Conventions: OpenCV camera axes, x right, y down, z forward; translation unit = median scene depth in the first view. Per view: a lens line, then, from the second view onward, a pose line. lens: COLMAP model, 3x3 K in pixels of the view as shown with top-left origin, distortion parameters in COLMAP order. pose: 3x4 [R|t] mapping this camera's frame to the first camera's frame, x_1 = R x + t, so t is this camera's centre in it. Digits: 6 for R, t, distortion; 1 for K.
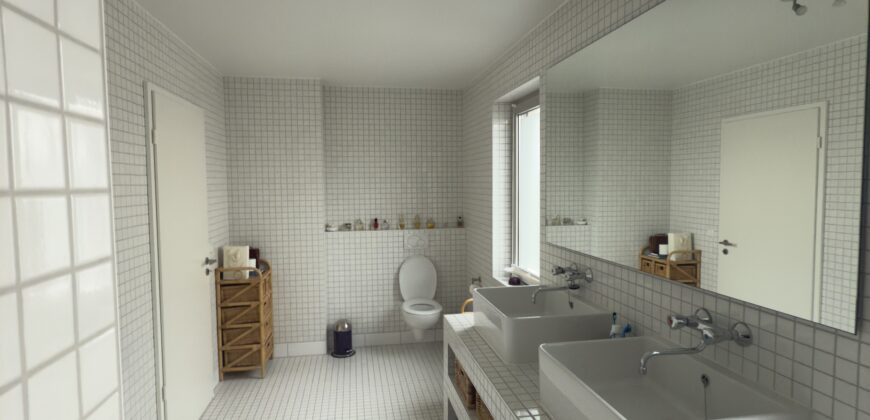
lens RADIAL K [[463.2, 0, 435.1], [0, 463.2, 210.1], [0, 0, 1]] dist [0.004865, 0.000000]
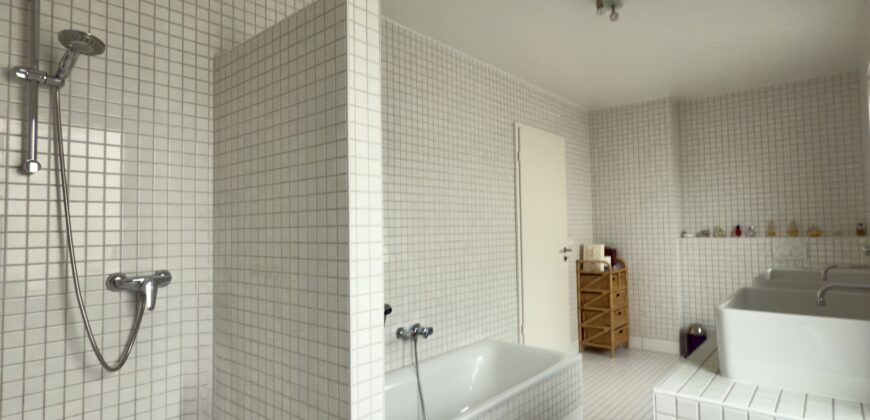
lens RADIAL K [[463.2, 0, 435.2], [0, 463.2, 209.4], [0, 0, 1]] dist [0.004865, 0.000000]
pose [[0.629945, -0.038411, -0.775690, 0.238951], [-0.032802, 0.996569, -0.075987, 0.084056], [0.775947, 0.073312, 0.626523, -0.096323]]
